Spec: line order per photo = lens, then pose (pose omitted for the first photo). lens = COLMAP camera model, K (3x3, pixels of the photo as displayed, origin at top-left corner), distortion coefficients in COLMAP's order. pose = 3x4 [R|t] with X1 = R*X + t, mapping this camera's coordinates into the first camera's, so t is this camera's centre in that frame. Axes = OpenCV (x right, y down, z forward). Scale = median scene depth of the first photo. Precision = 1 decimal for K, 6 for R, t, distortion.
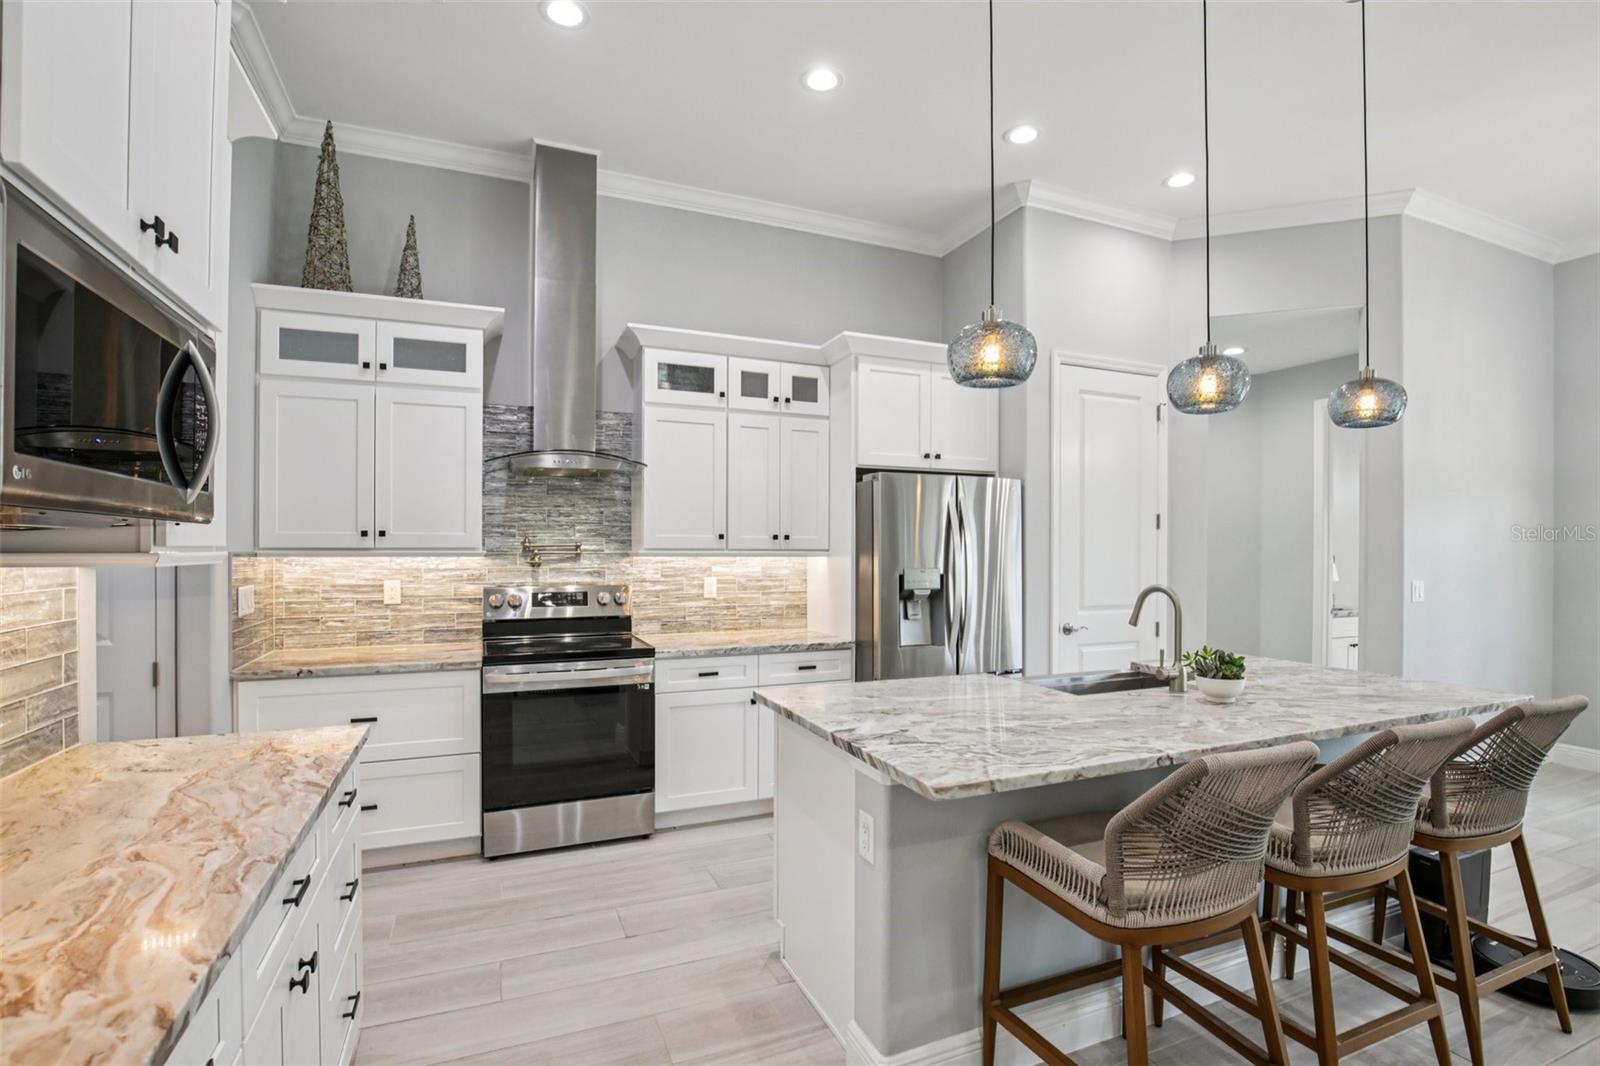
lens RADIAL K [[738.0, 0, 792.4], [0, 738.0, 549.3], [0, 0, 1]] dist [-0.029574, 0.000217]
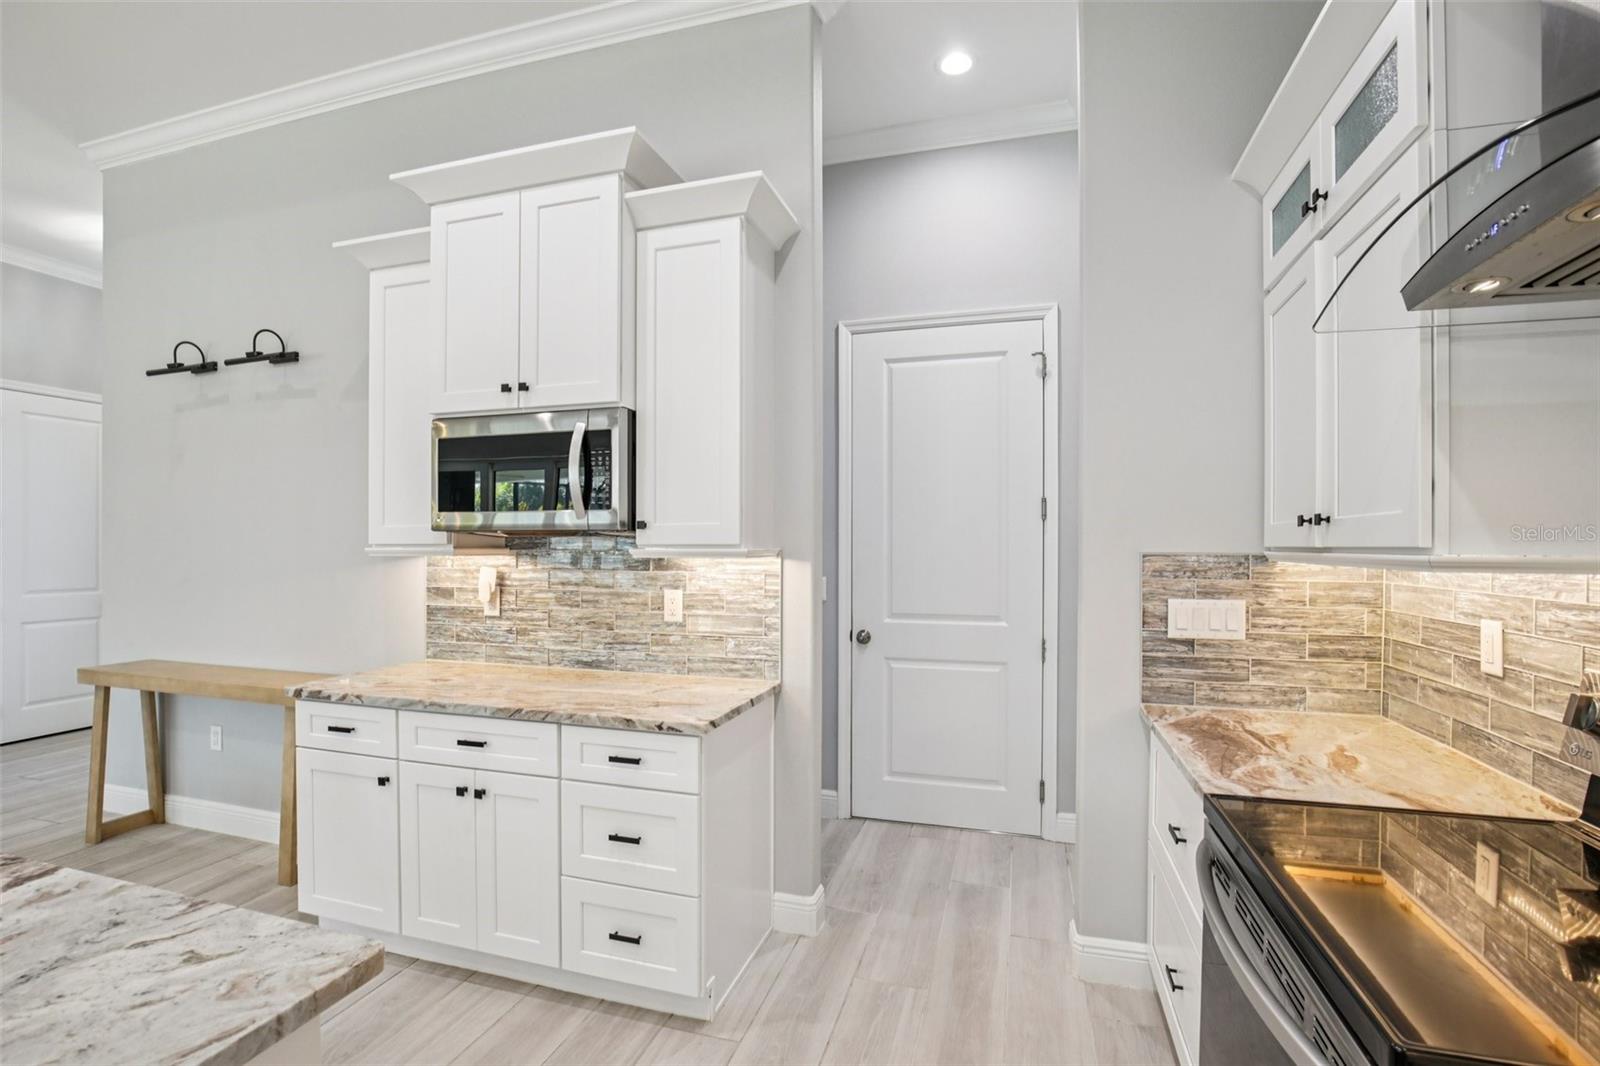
lens RADIAL K [[738.0, 0, 792.4], [0, 738.0, 549.3], [0, 0, 1]] dist [-0.029574, 0.000217]
pose [[-0.642942, 0.000824, -0.765914, 0.059432], [-0.004522, 0.999978, 0.004872, -0.001351], [0.765901, 0.006596, -0.642924, 0.909595]]
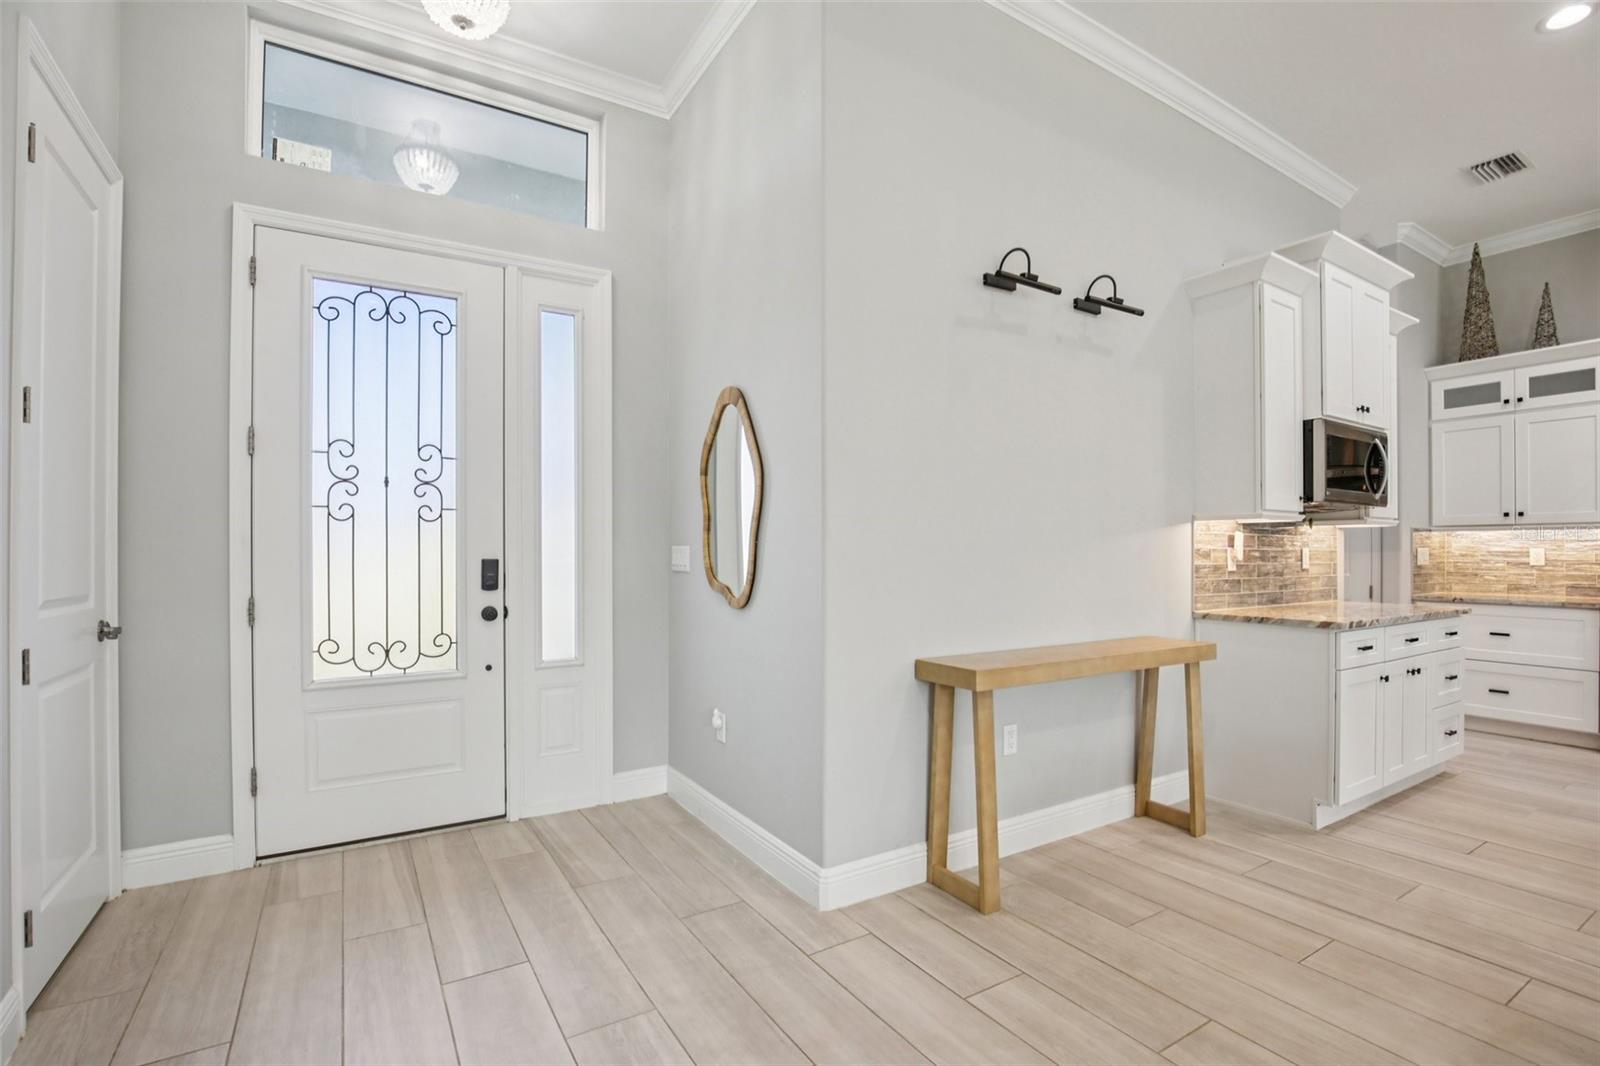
lens RADIAL K [[732.8, 0, 795.1], [0, 732.8, 549.5], [0, 0, 1]] dist [-0.035266, 0.006902]
pose [[0.155094, -0.006170, -0.987880, 0.537604], [-0.002564, 0.999975, -0.006648, 0.054363], [0.987896, 0.003564, 0.155074, -0.568531]]
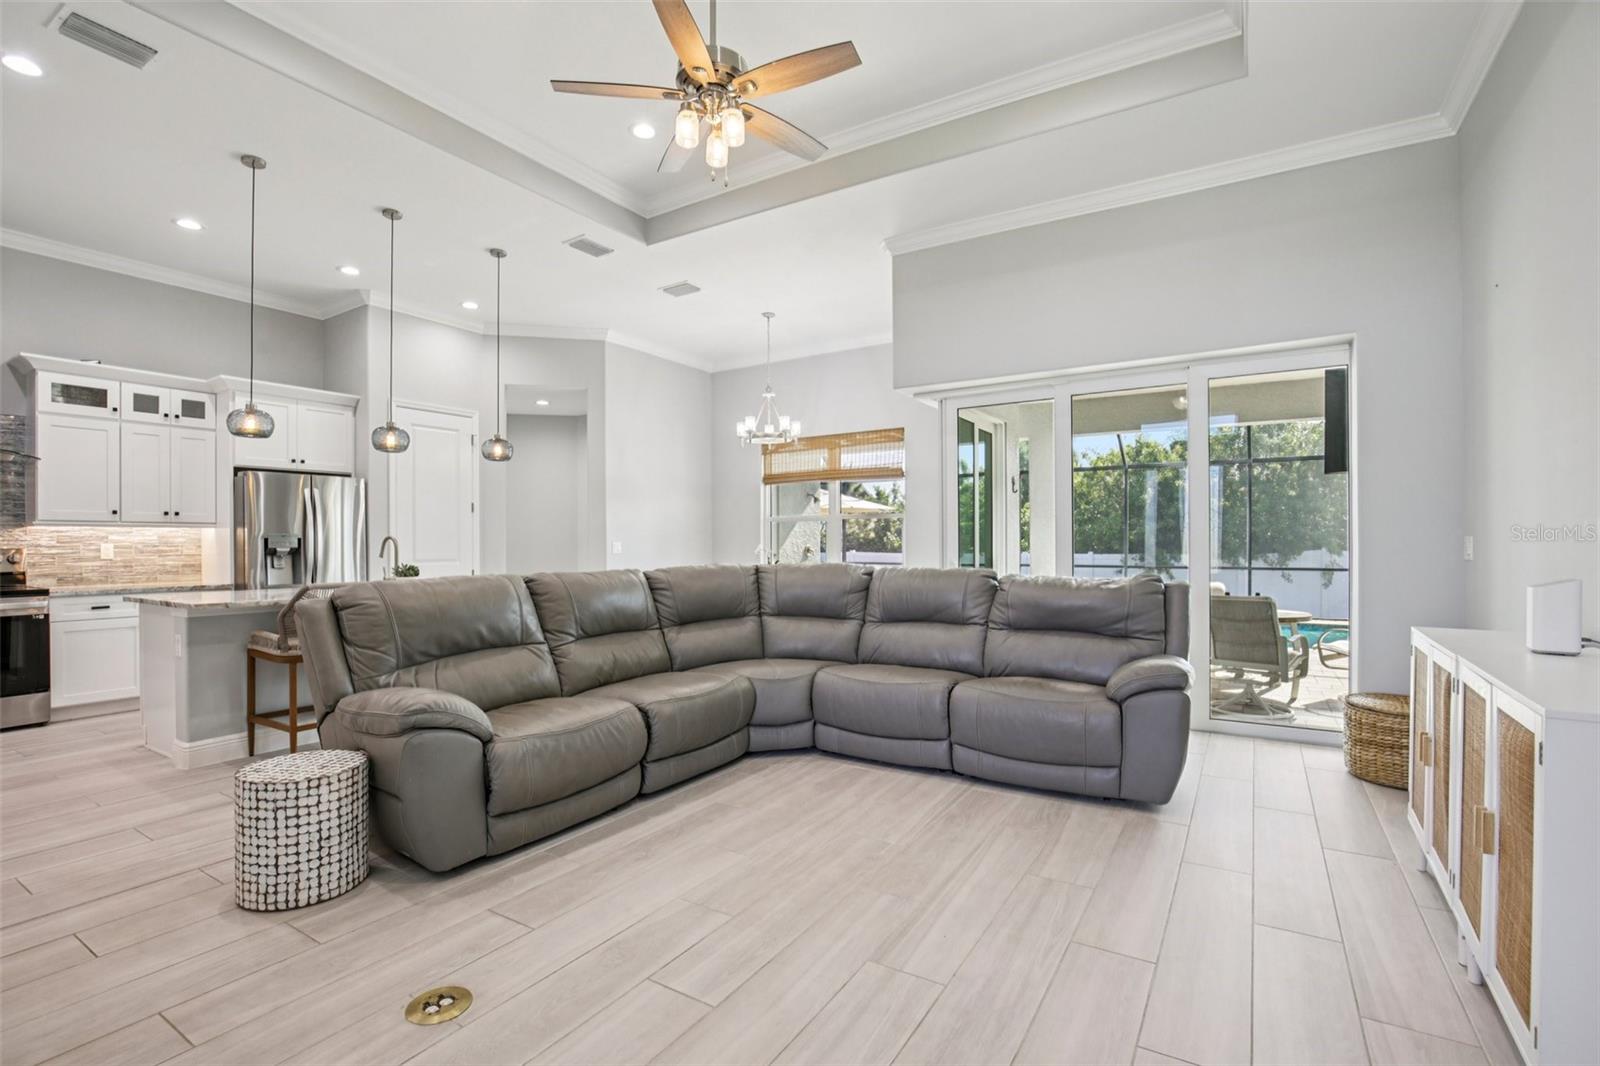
lens RADIAL K [[737.0, 0, 793.0], [0, 737.0, 541.9], [0, 0, 1]] dist [-0.037576, 0.008771]
pose [[0.820316, -0.007977, 0.571855, 0.183086], [0.009721, 0.999953, 0.000003, 0.052402], [-0.571828, 0.005557, 0.820354, -0.857102]]
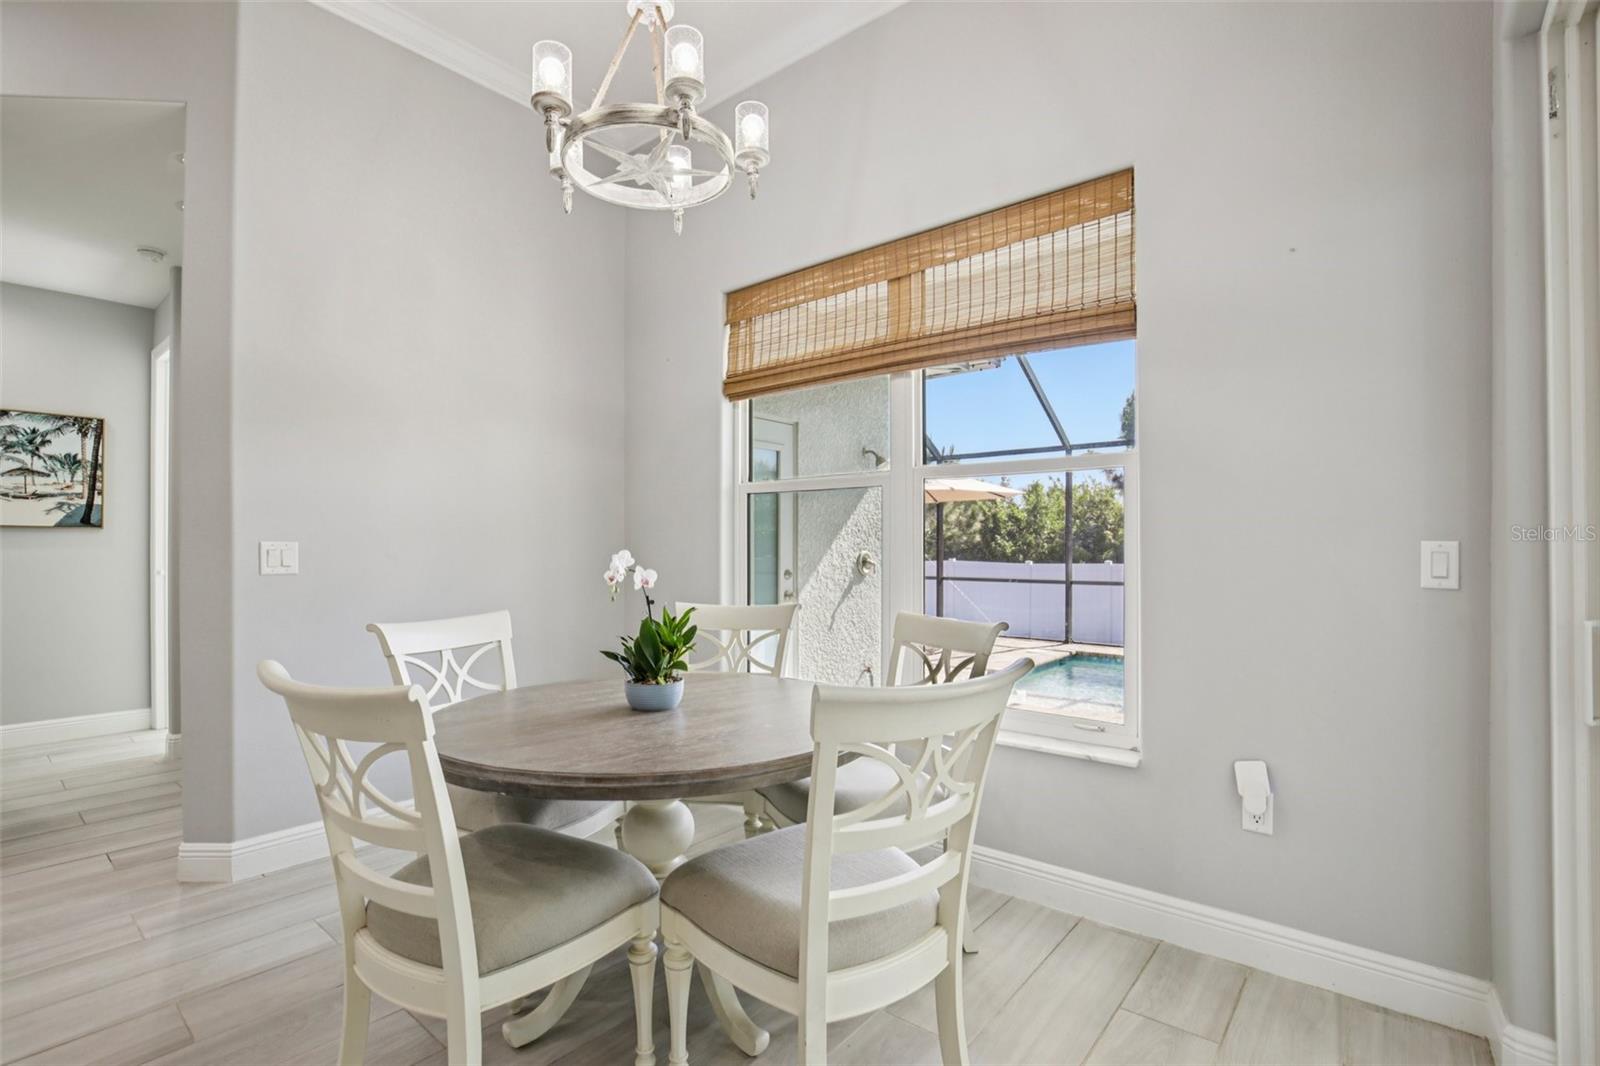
lens RADIAL K [[749.8, 0, 793.5], [0, 749.8, 545.0], [0, 0, 1]] dist [-0.036787, 0.008156]
pose [[0.884346, -0.002918, 0.466824, 1.074701], [0.004936, 0.999983, -0.003100, 0.054951], [-0.466807, 0.005046, 0.884345, 0.241433]]
